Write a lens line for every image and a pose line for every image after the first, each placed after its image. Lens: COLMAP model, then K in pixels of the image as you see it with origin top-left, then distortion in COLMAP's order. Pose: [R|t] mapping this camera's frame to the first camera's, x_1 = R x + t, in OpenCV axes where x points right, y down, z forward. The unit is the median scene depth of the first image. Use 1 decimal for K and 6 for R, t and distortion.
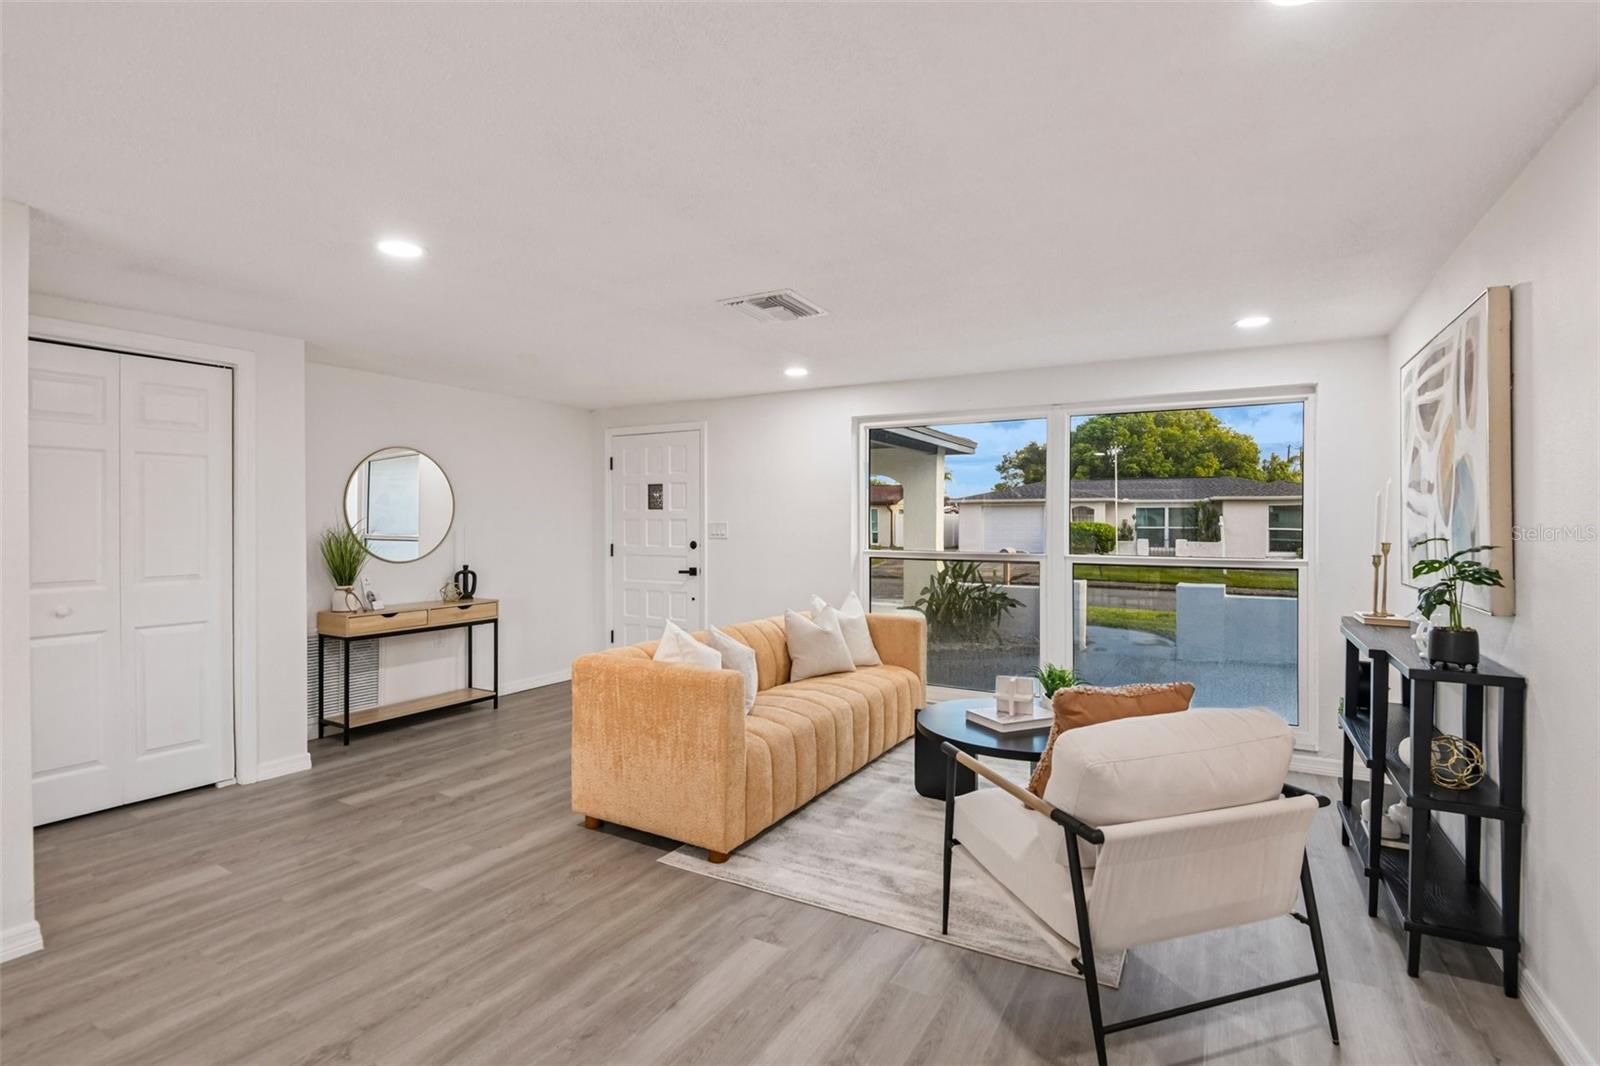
lens RADIAL K [[748.7, 0, 800.5], [0, 748.7, 527.0], [0, 0, 1]] dist [-0.000561, -0.029545]
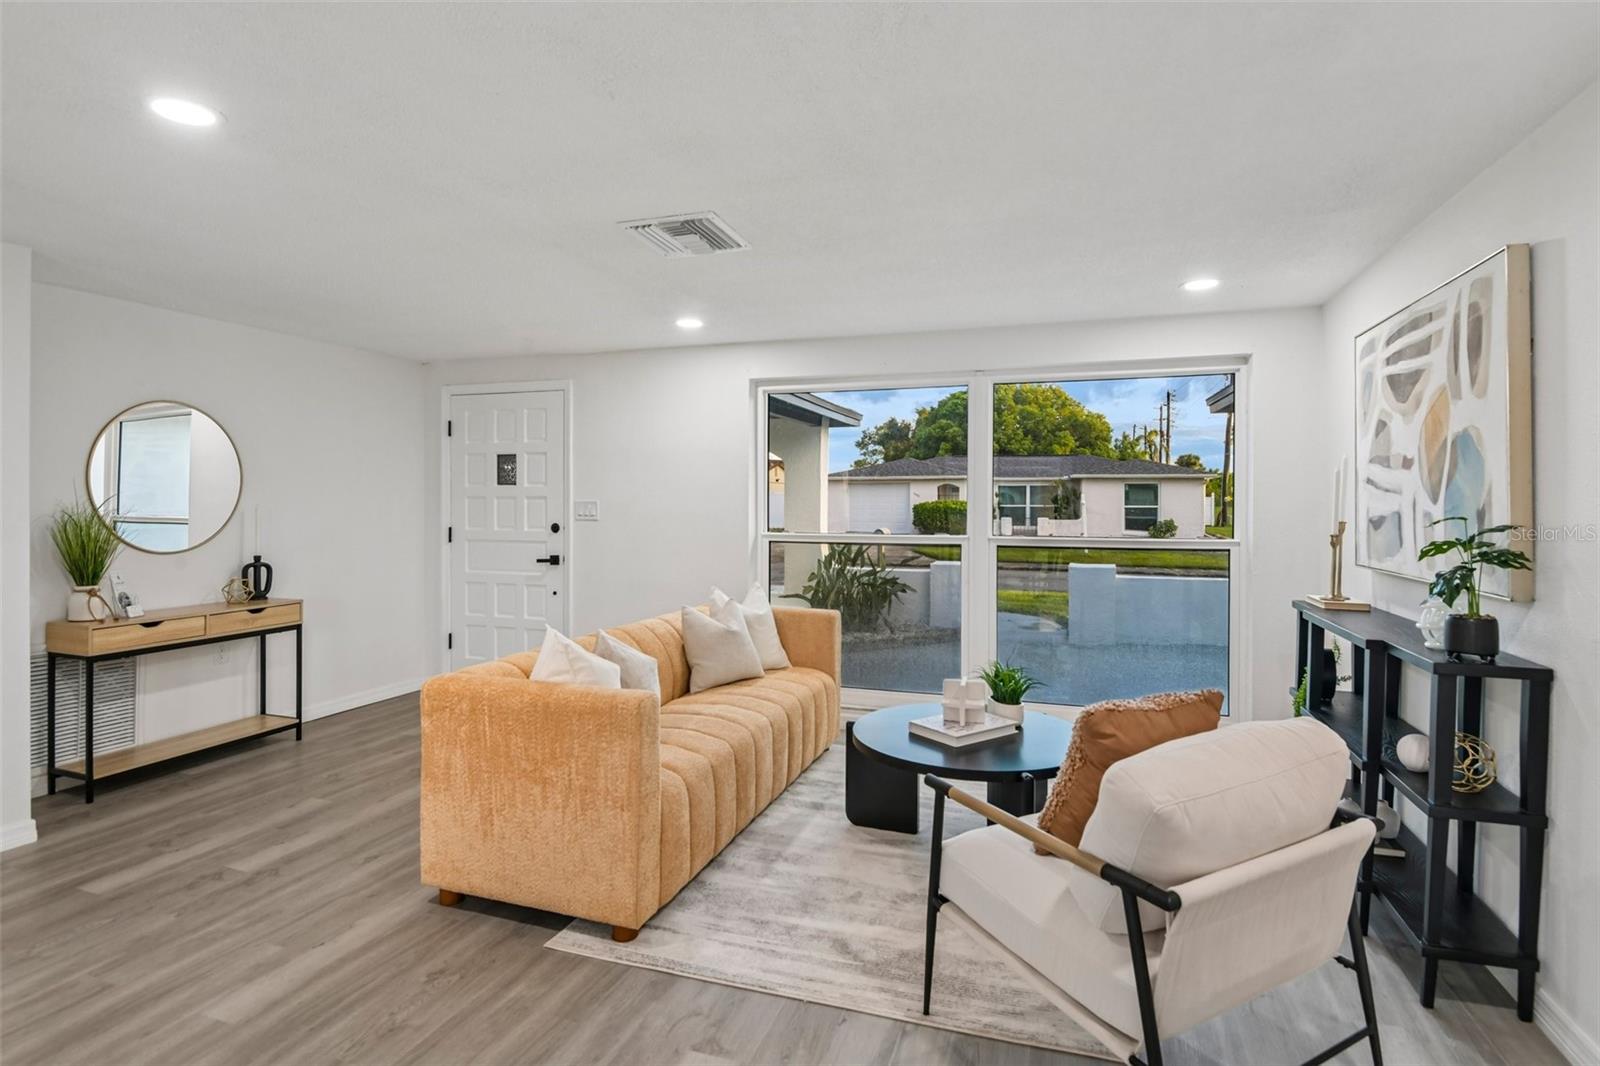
lens RADIAL K [[811.0, 0, 789.2], [0, 811.0, 492.0], [0, 0, 1]] dist [-0.000671, -0.023397]
pose [[0.984990, 0.001504, 0.172603, -0.062328], [0.001469, 0.999853, -0.017091, -0.000424], [-0.172604, 0.017088, 0.984843, 0.098401]]
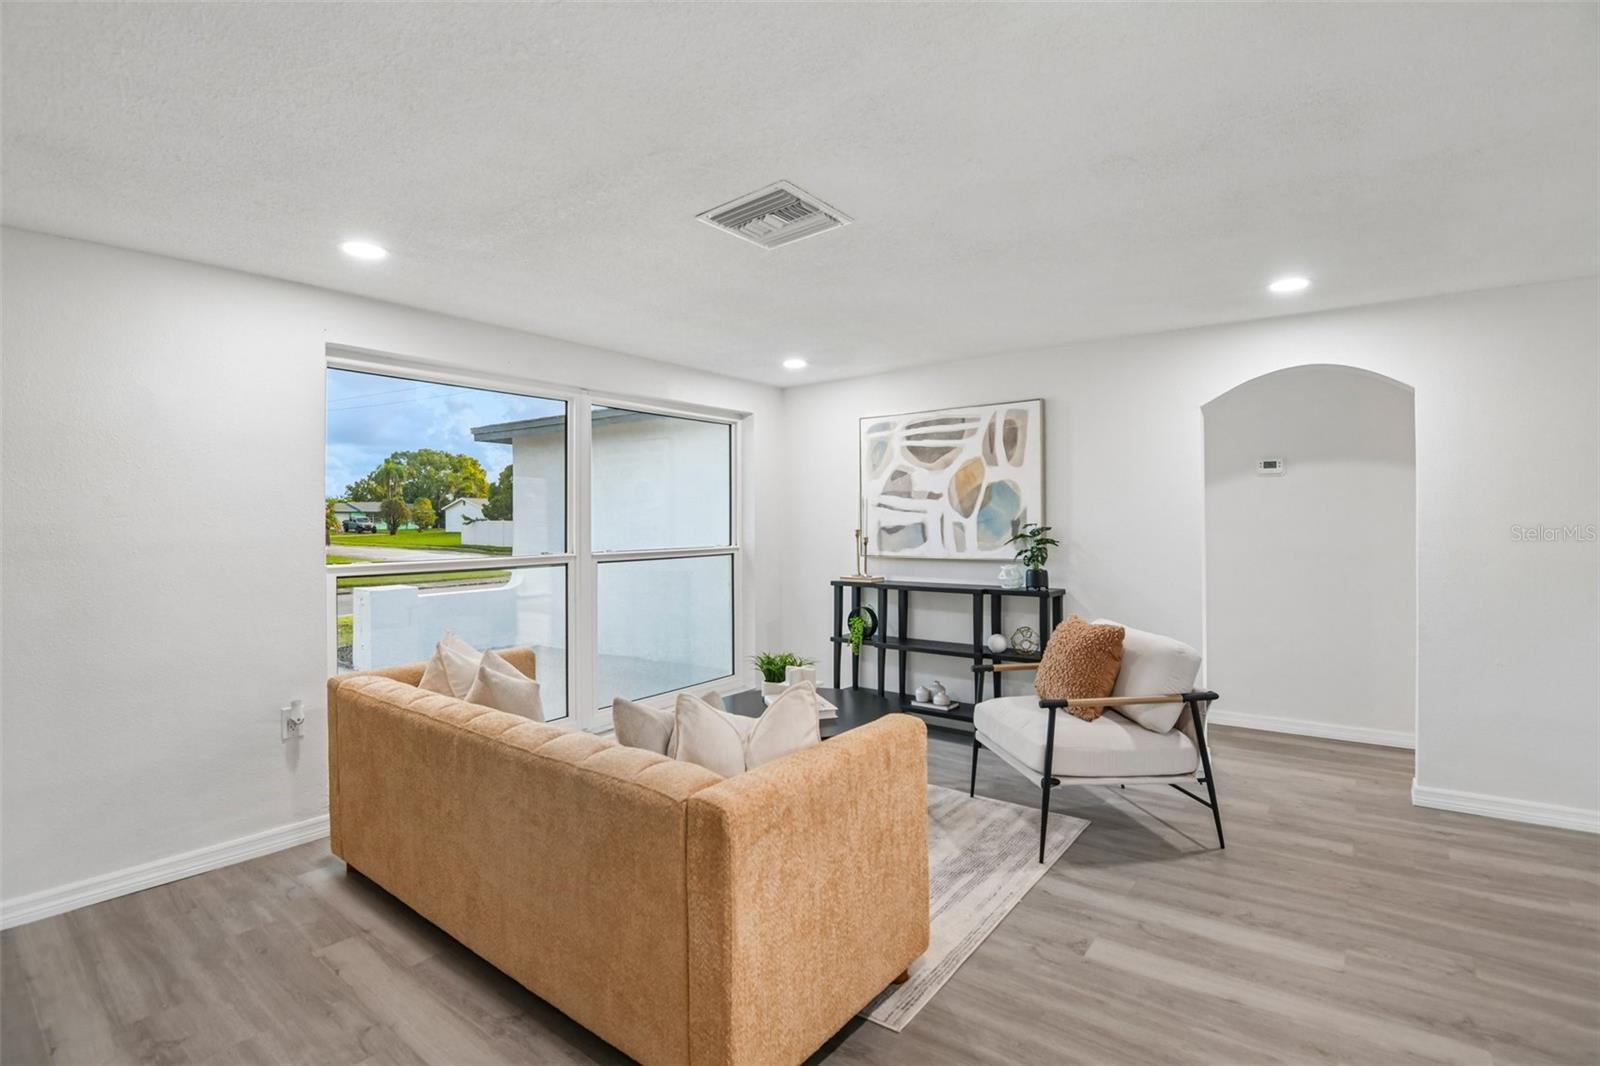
lens RADIAL K [[752.3, 0, 808.4], [0, 752.3, 517.2], [0, 0, 1]] dist [0.000592, -0.030303]
pose [[0.134521, -0.002767, 0.990907, -0.612550], [0.012073, 0.999926, 0.001154, -0.006227], [-0.990837, 0.011808, 0.134545, 0.708307]]
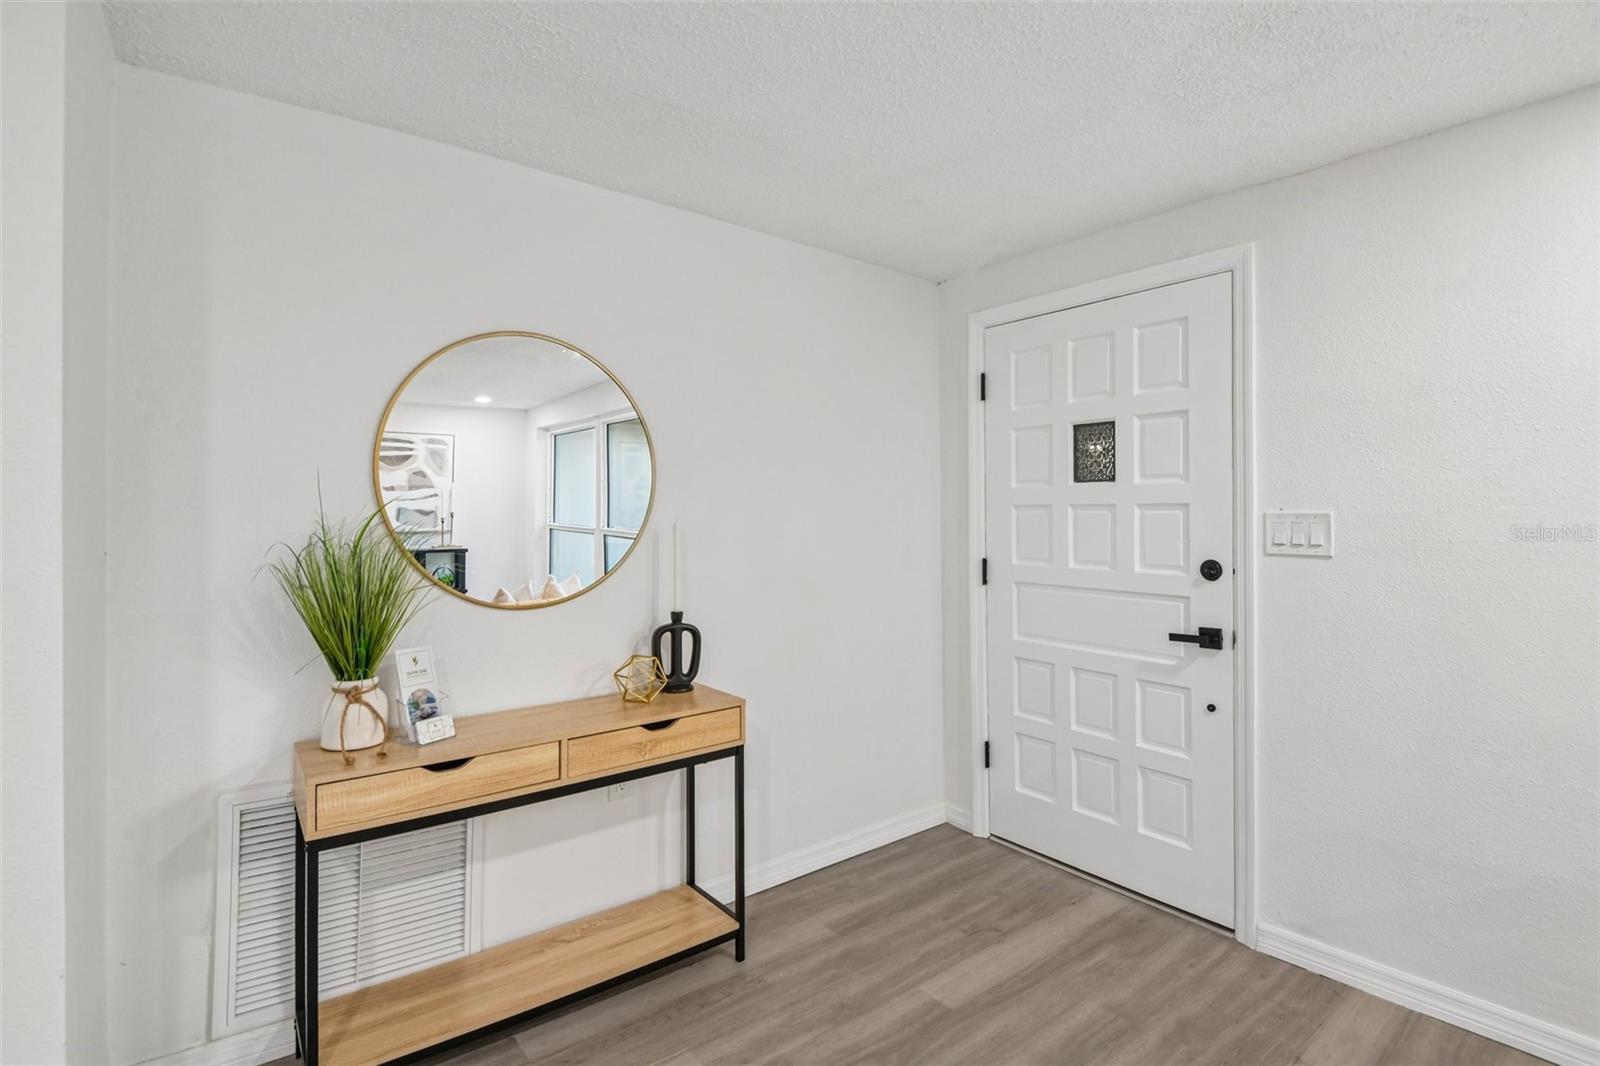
lens RADIAL K [[762.5, 0, 807.5], [0, 762.5, 512.8], [0, 0, 1]] dist [-0.033638, -0.000568]
pose [[0.928694, -0.003174, -0.370834, -0.283007], [-0.000365, 0.999955, -0.009472, -0.002796], [0.370847, 0.008932, 0.928651, 0.817764]]
